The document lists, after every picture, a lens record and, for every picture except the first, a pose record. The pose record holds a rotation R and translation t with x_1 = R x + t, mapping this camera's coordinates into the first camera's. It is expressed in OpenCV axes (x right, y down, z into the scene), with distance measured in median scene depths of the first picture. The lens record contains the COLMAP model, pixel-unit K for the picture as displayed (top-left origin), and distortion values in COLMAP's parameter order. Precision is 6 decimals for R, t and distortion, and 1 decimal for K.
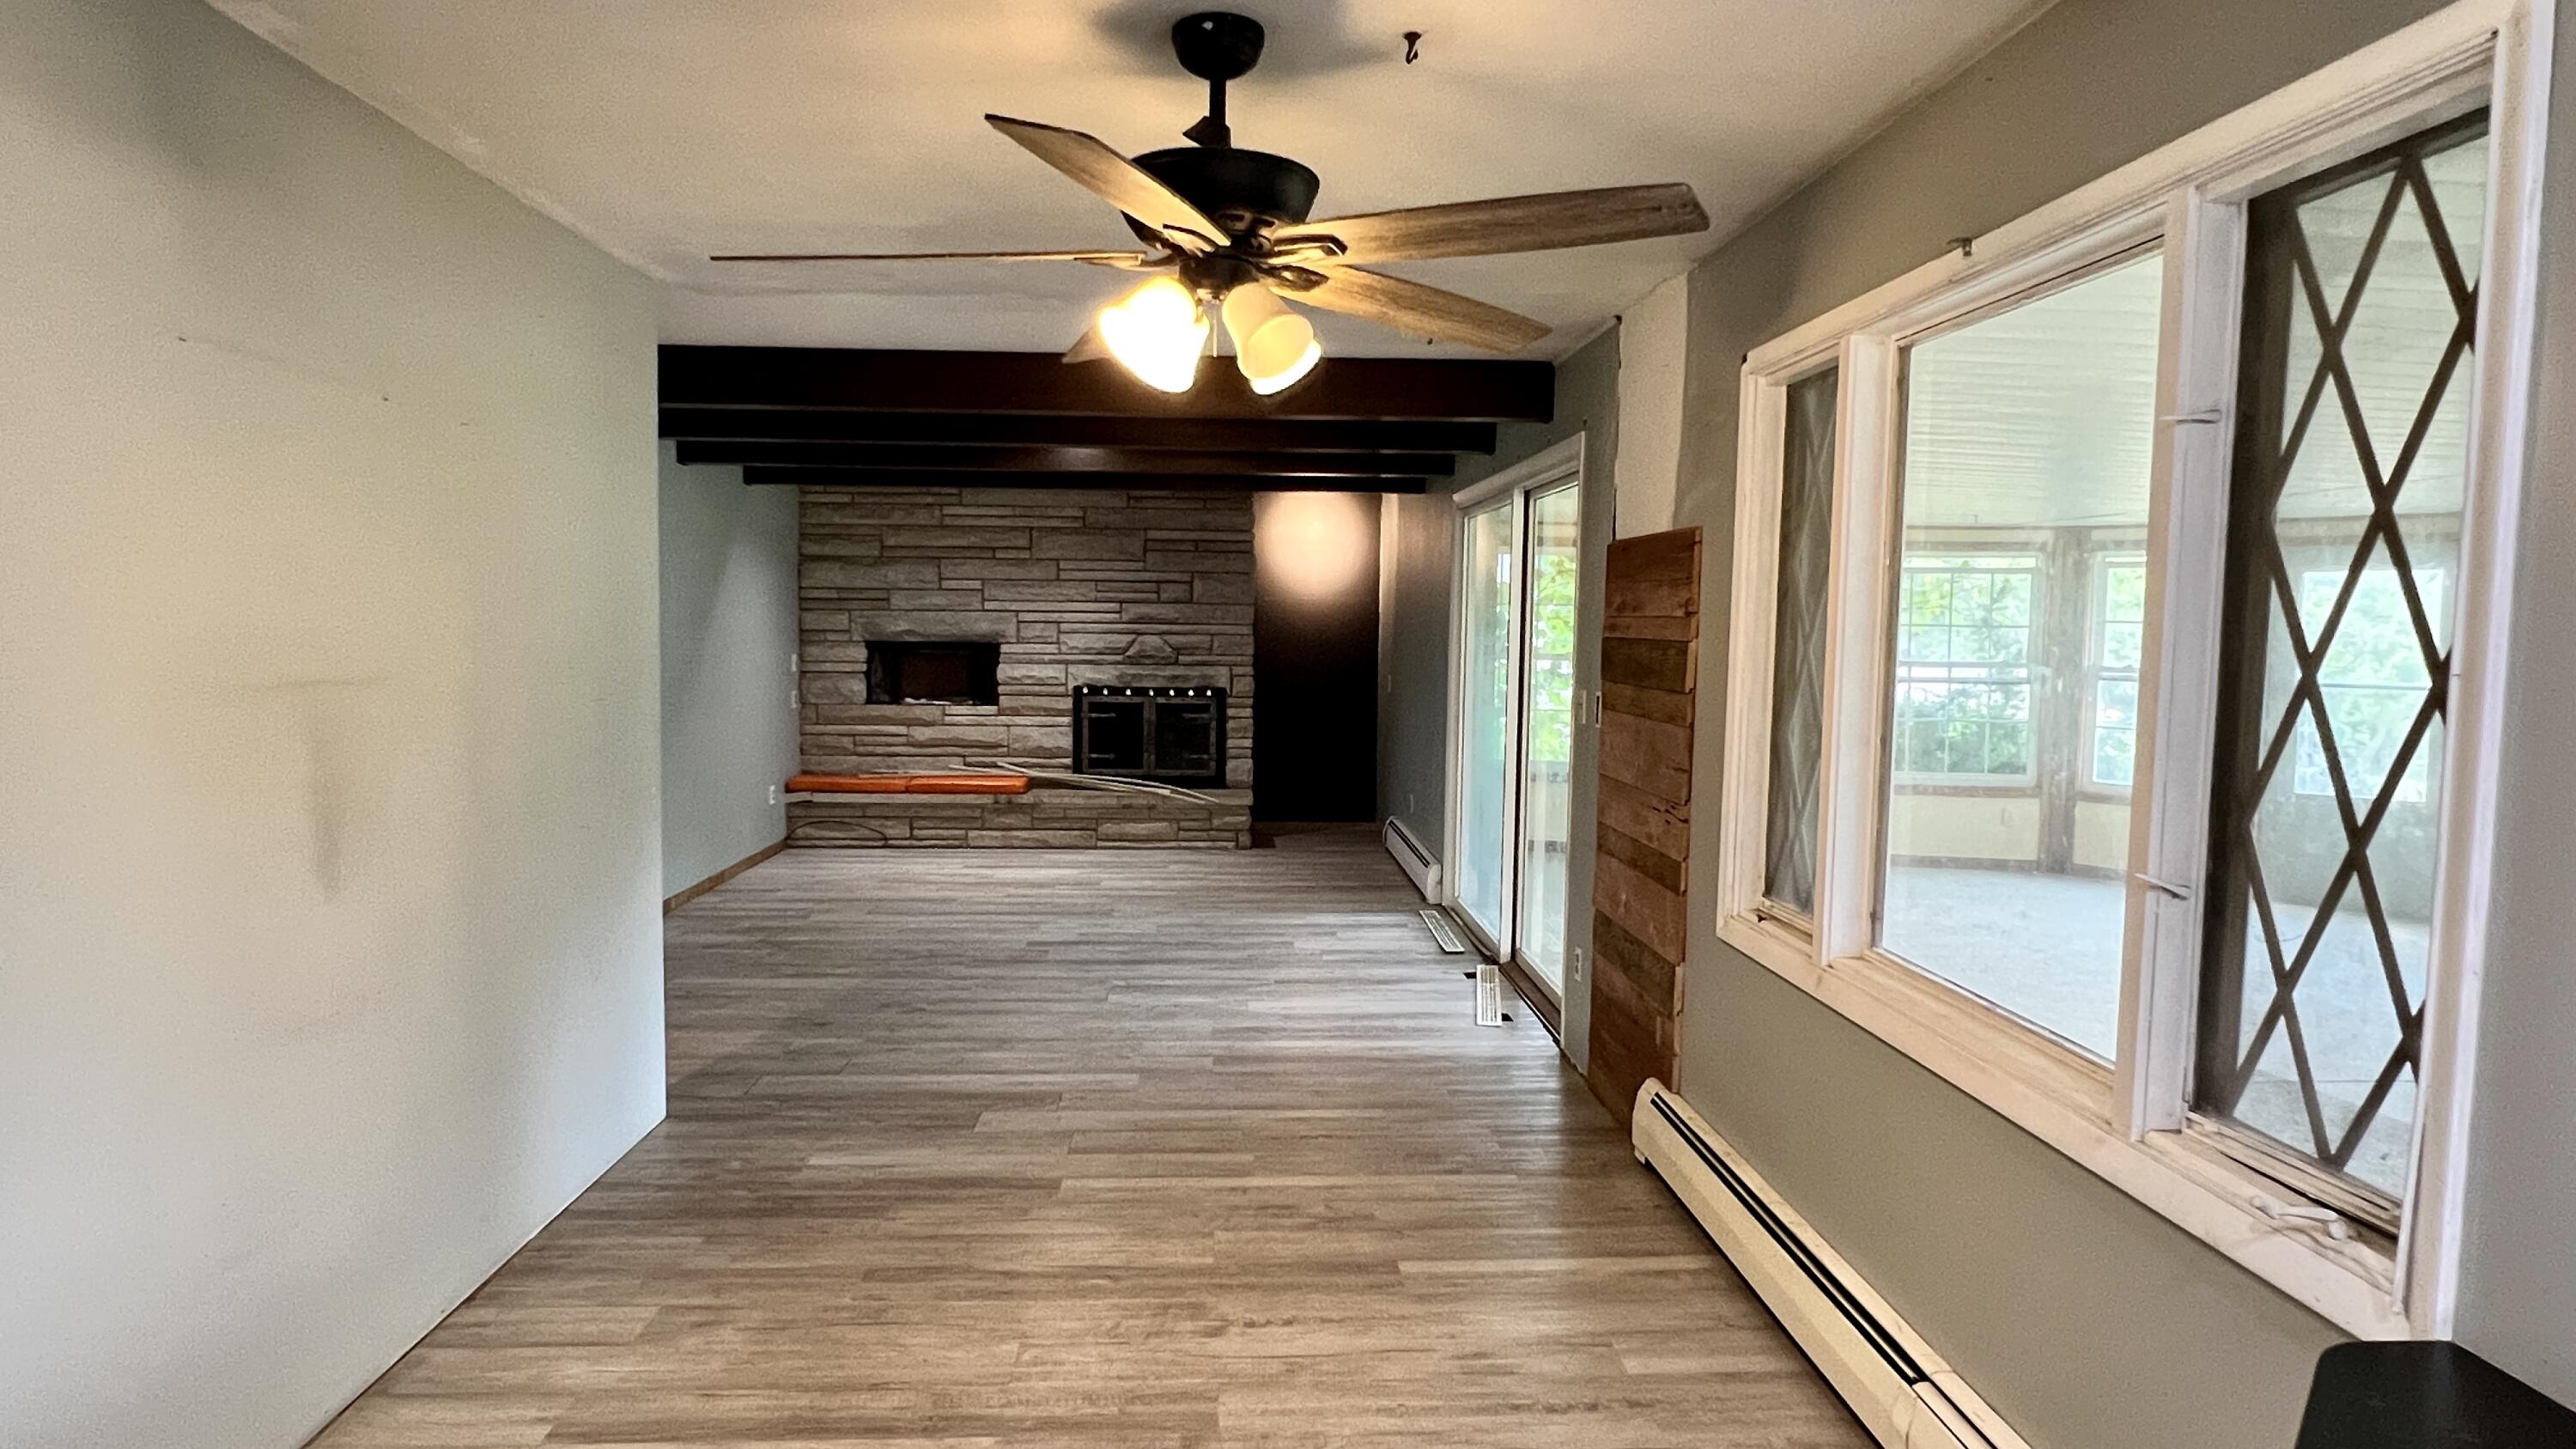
lens RADIAL K [[1478.4, 0, 1291.8], [0, 1478.4, 723.6], [0, 0, 1]] dist [-0.006136, -0.001346]
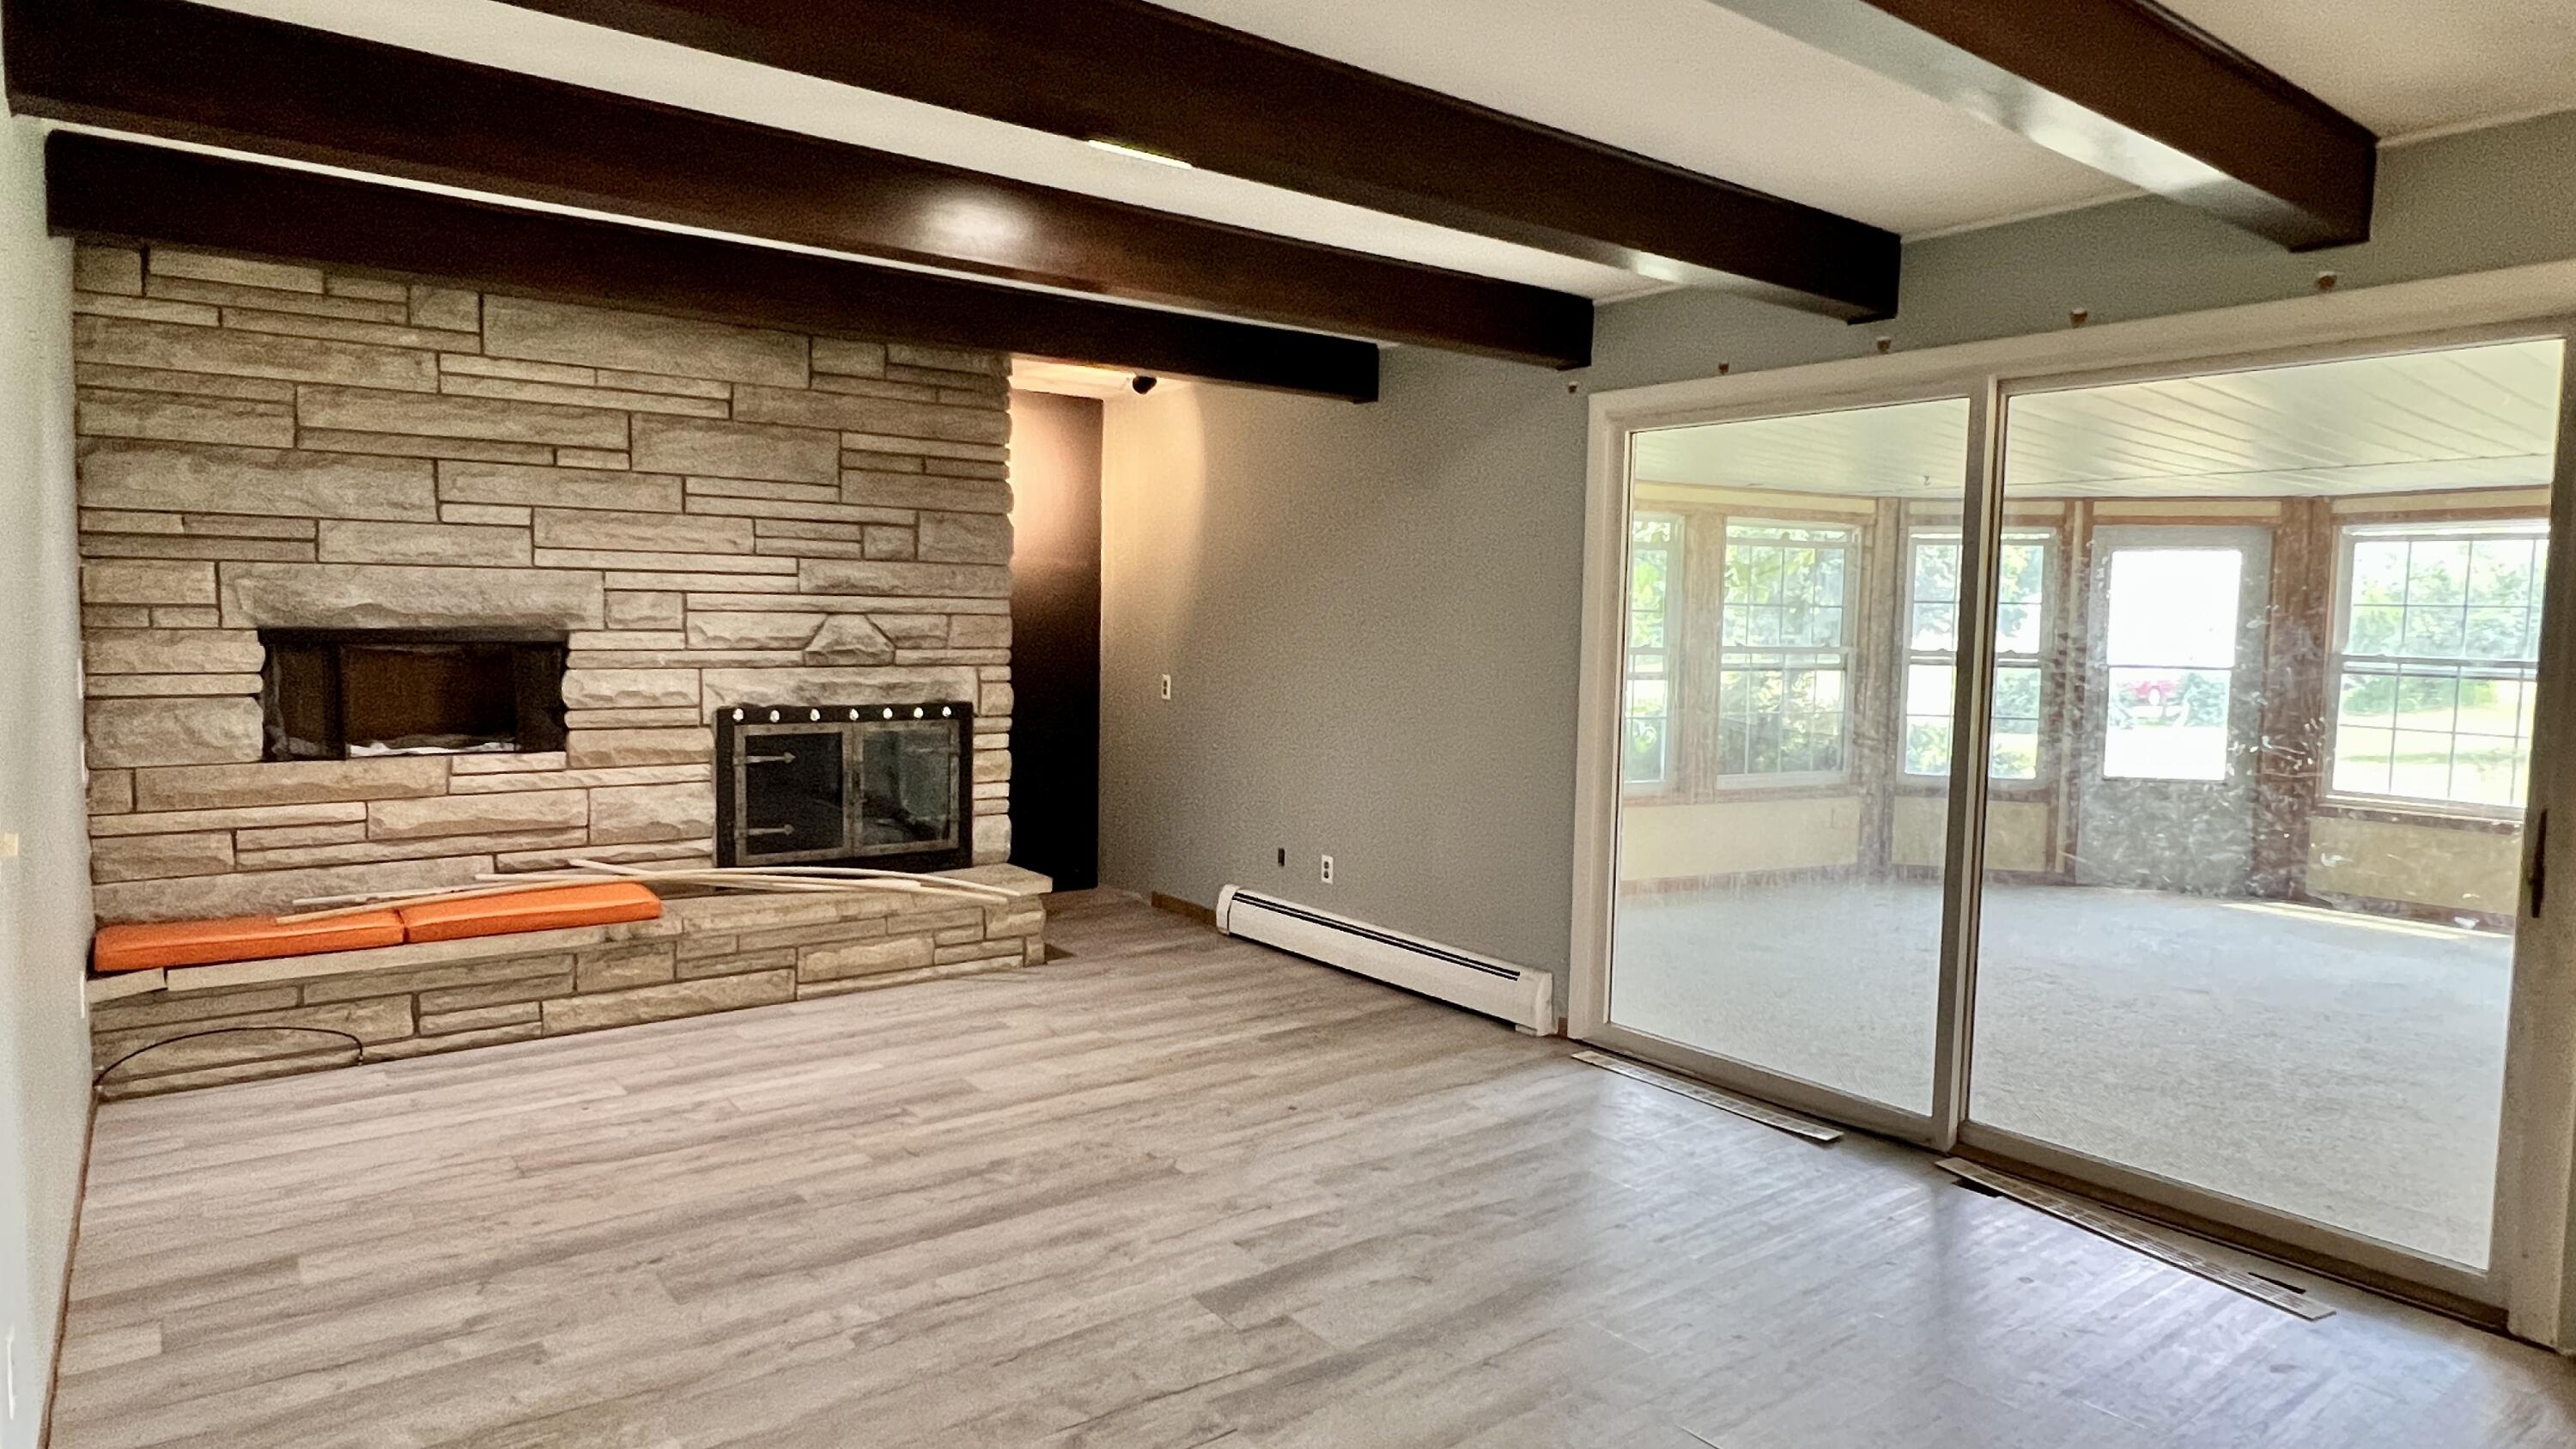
lens RADIAL K [[1478.4, 0, 1289.1], [0, 1478.4, 716.2], [0, 0, 1]] dist [-0.006136, -0.001346]
pose [[0.822324, -0.037626, 0.567775, -0.285588], [0.032077, 0.999290, 0.019764, -0.026606], [-0.568115, 0.001960, 0.822947, 0.429510]]
